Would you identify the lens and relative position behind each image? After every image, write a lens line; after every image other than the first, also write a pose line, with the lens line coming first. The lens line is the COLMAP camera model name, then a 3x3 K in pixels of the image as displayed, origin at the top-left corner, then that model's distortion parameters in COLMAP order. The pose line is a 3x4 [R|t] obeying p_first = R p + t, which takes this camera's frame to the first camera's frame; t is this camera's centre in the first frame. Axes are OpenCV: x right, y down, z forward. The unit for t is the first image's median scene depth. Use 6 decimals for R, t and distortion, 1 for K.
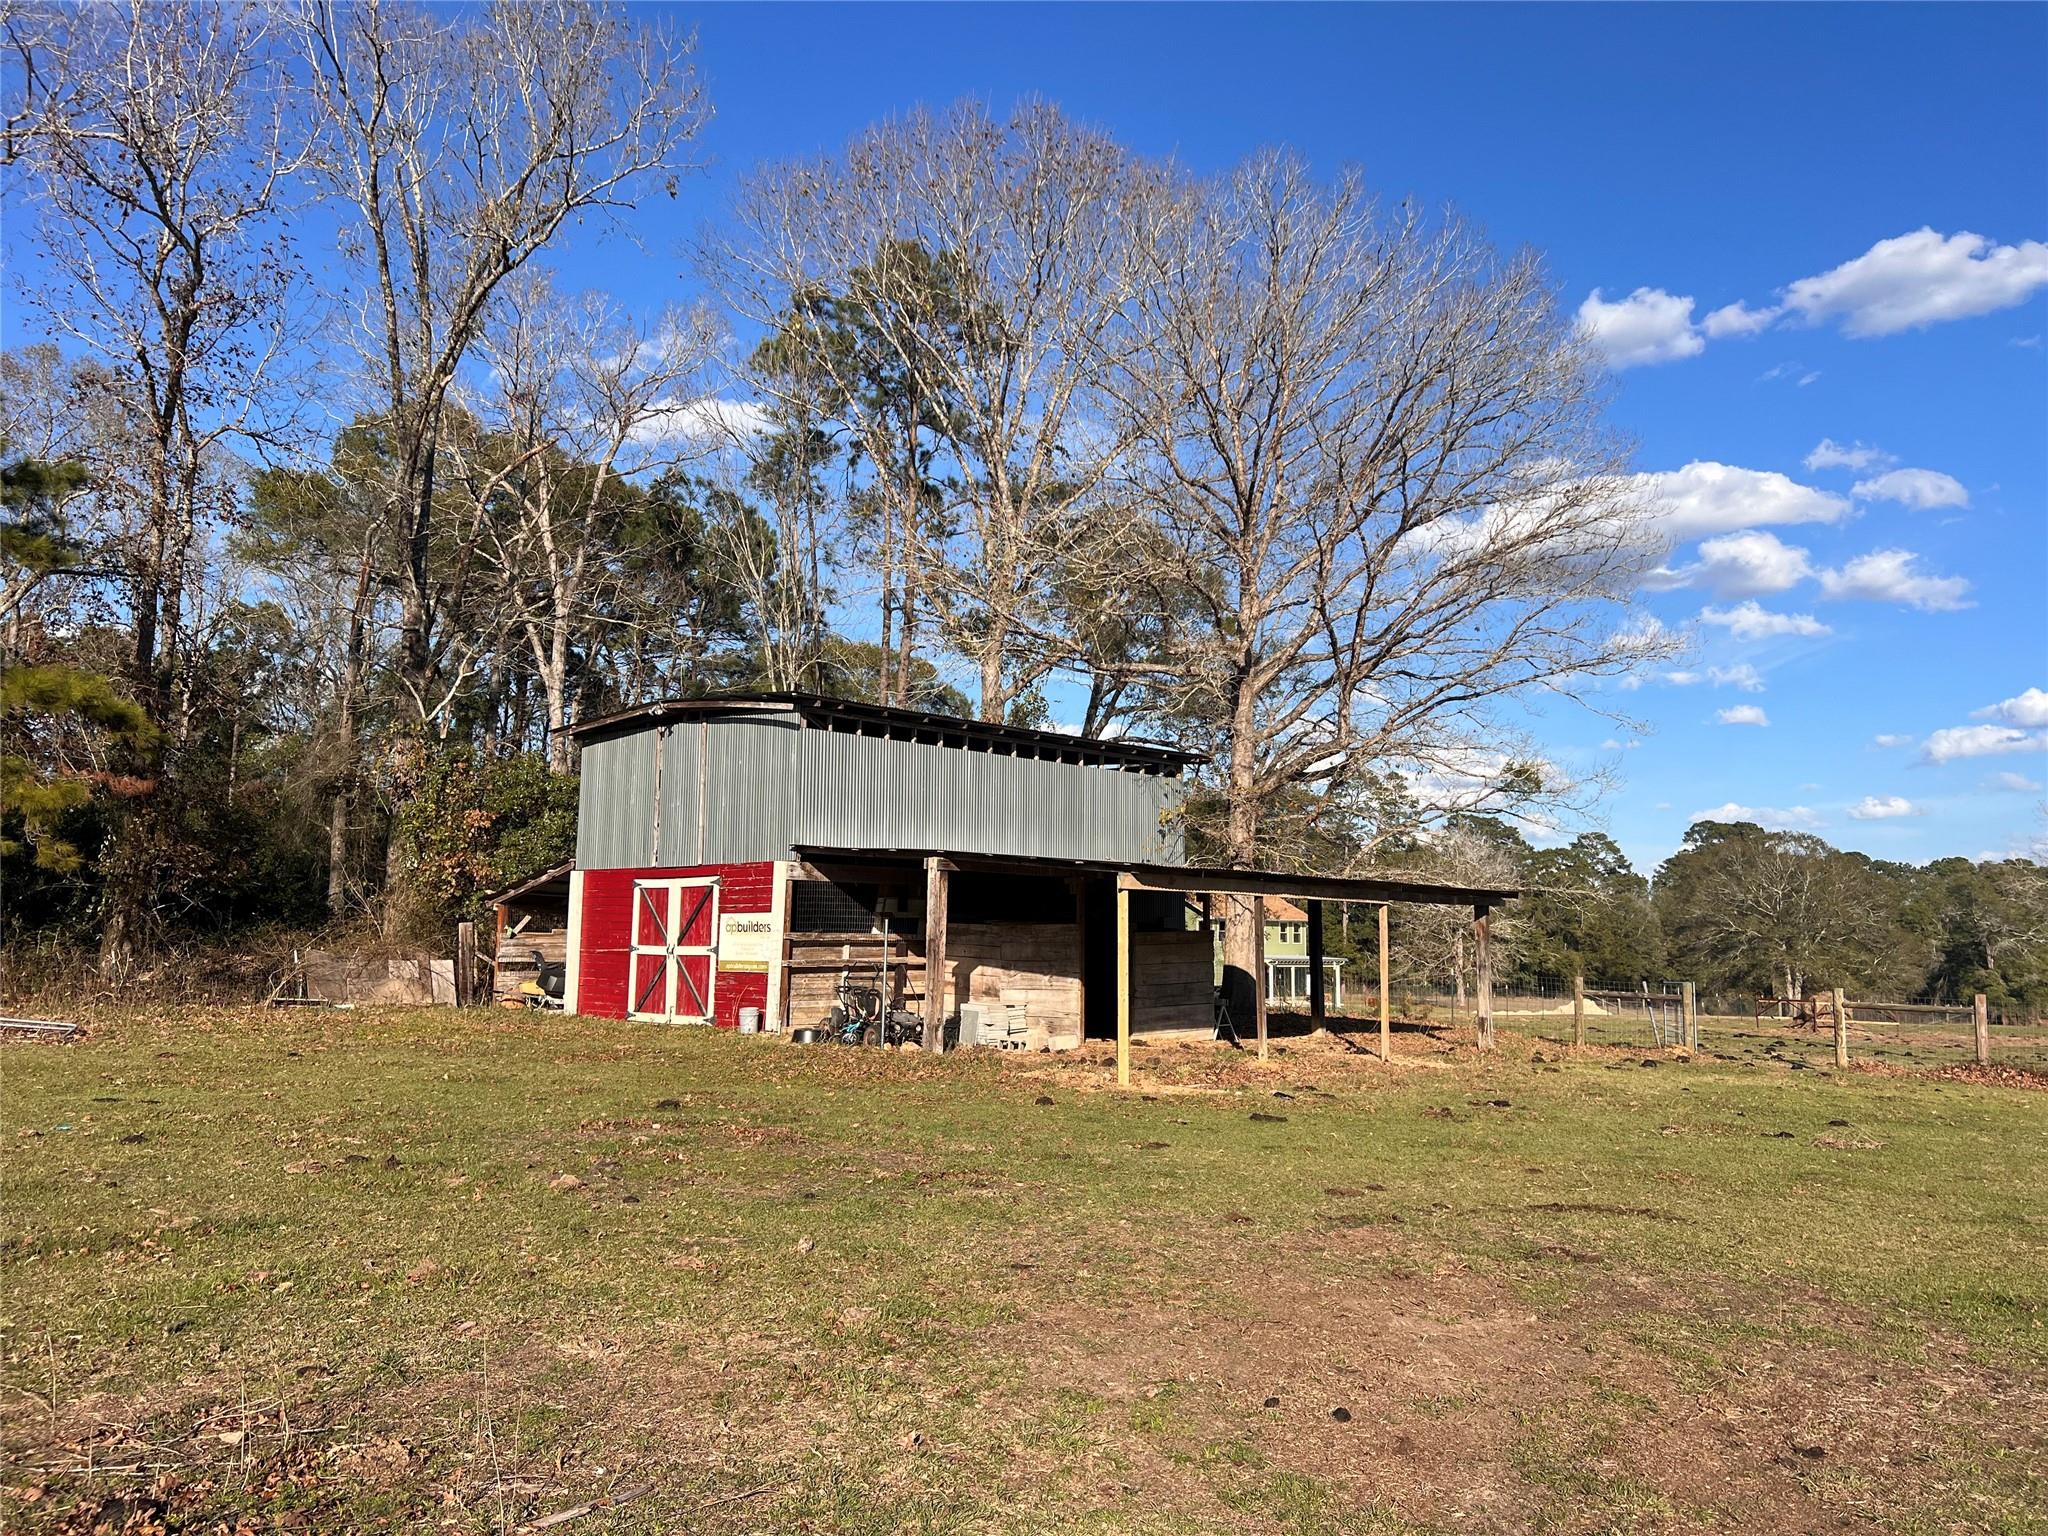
lens RADIAL K [[1534.4, 0, 1024.0], [0, 1534.4, 768.0], [0, 0, 1]] dist [0.114284, -0.245849]
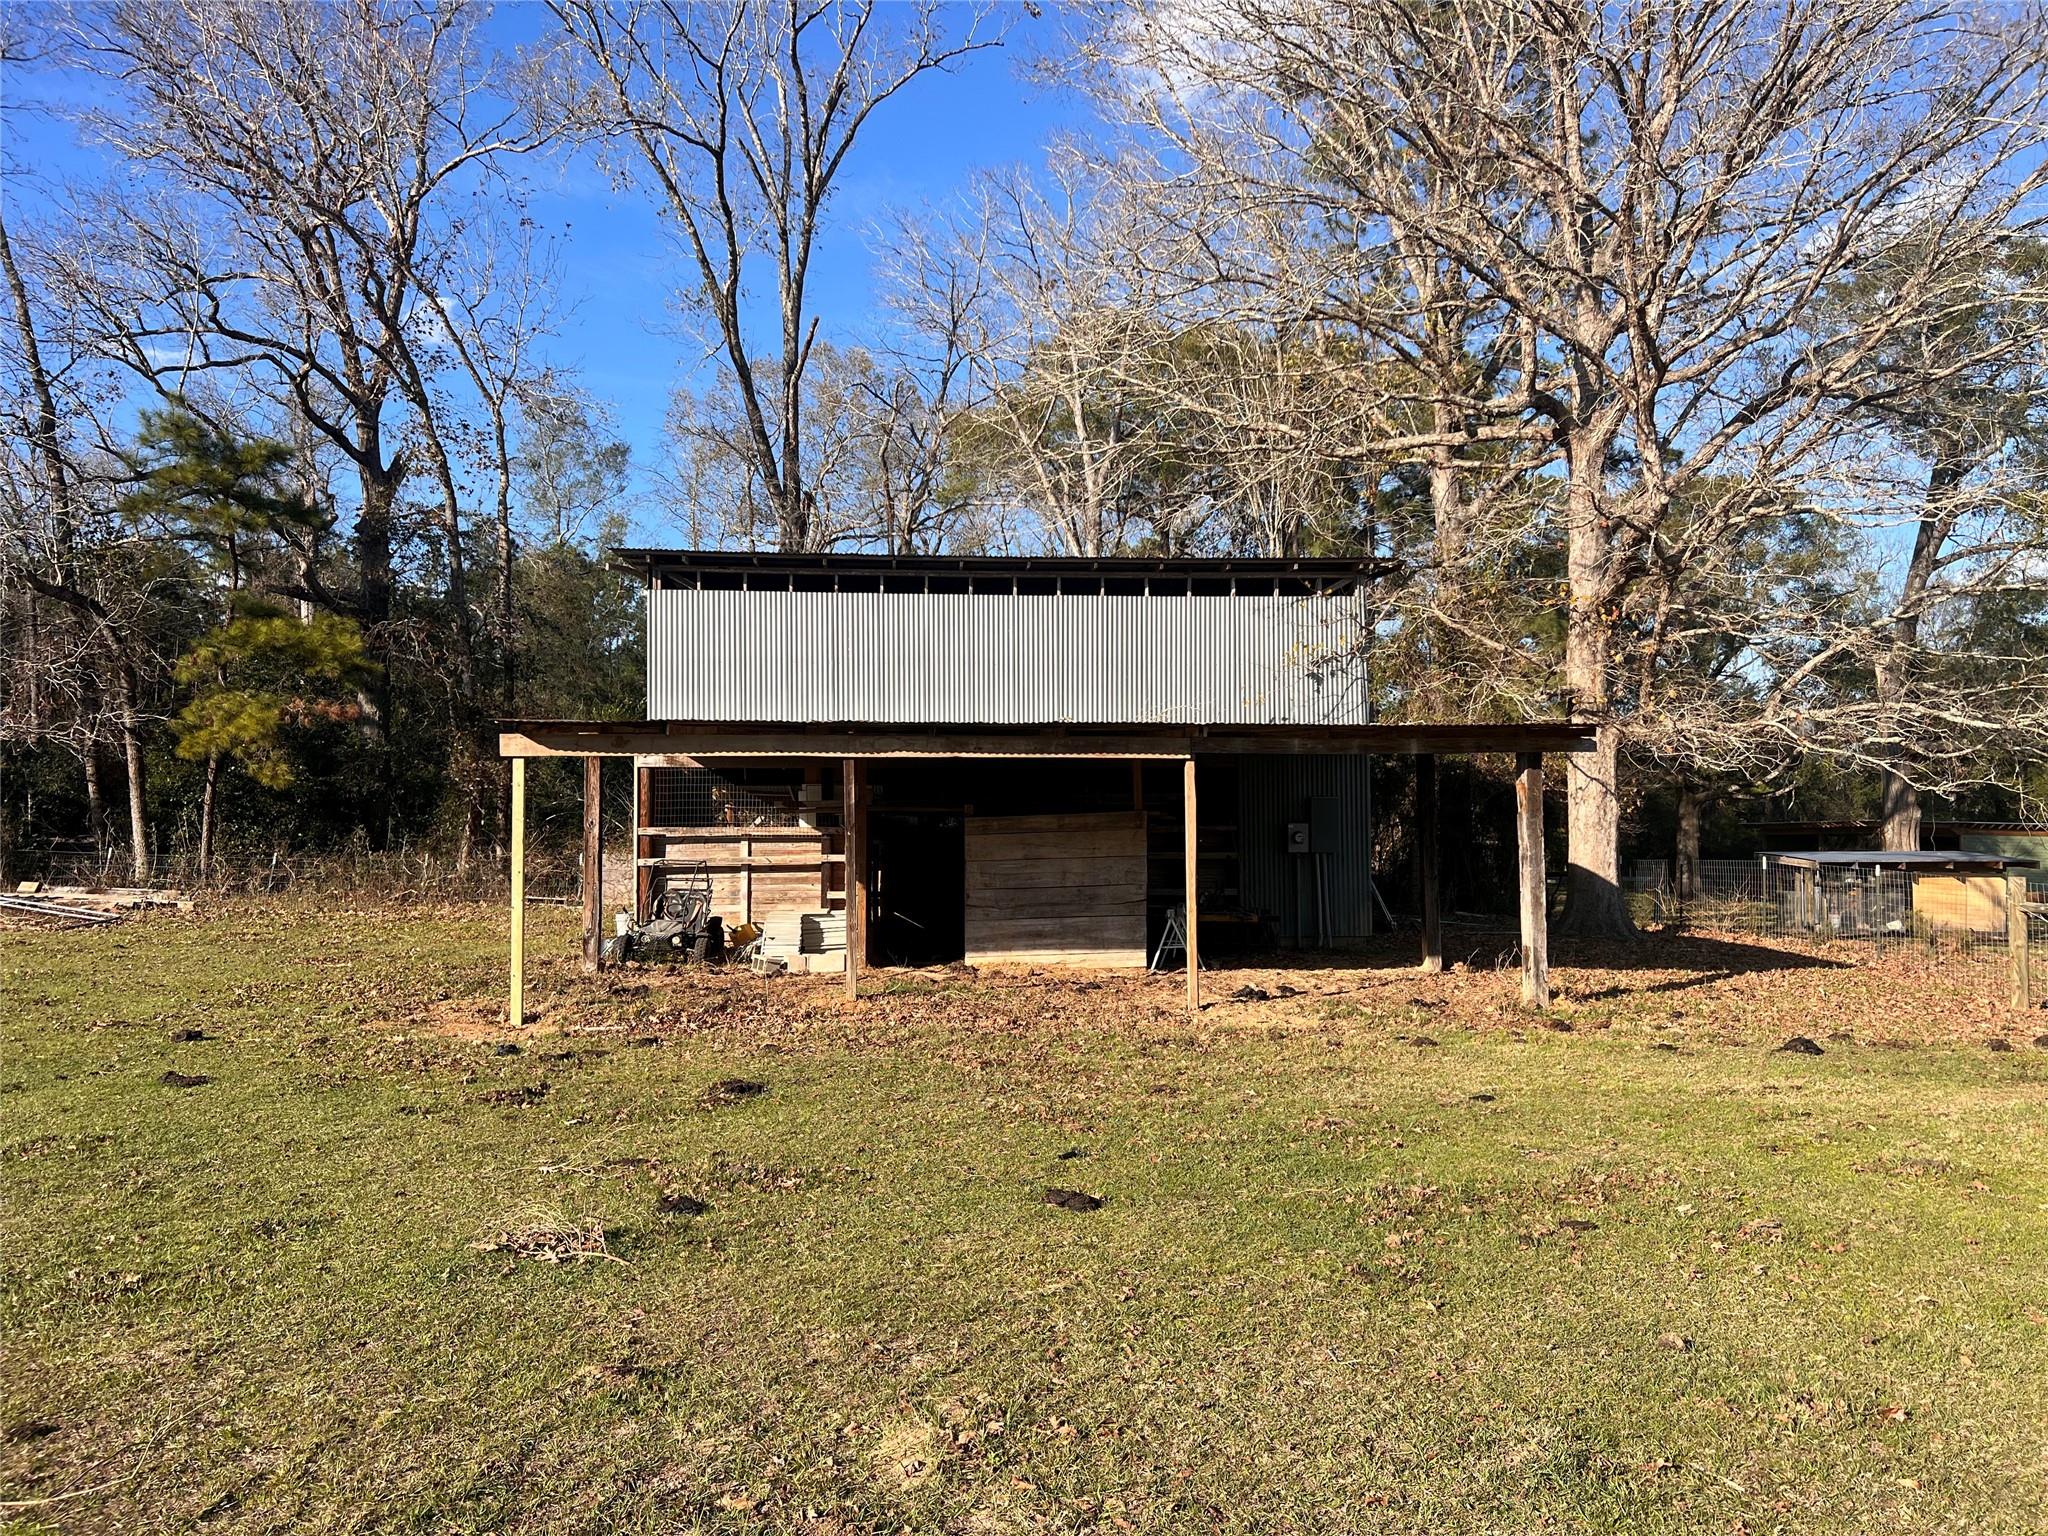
lens RADIAL K [[1534.4, 0, 1024.0], [0, 1534.4, 768.0], [0, 0, 1]] dist [0.114284, -0.245849]
pose [[0.765539, -0.050420, -0.641411, 0.536277], [0.087553, 0.995815, 0.026219, 0.064803], [0.637404, -0.076229, 0.766749, 0.440753]]
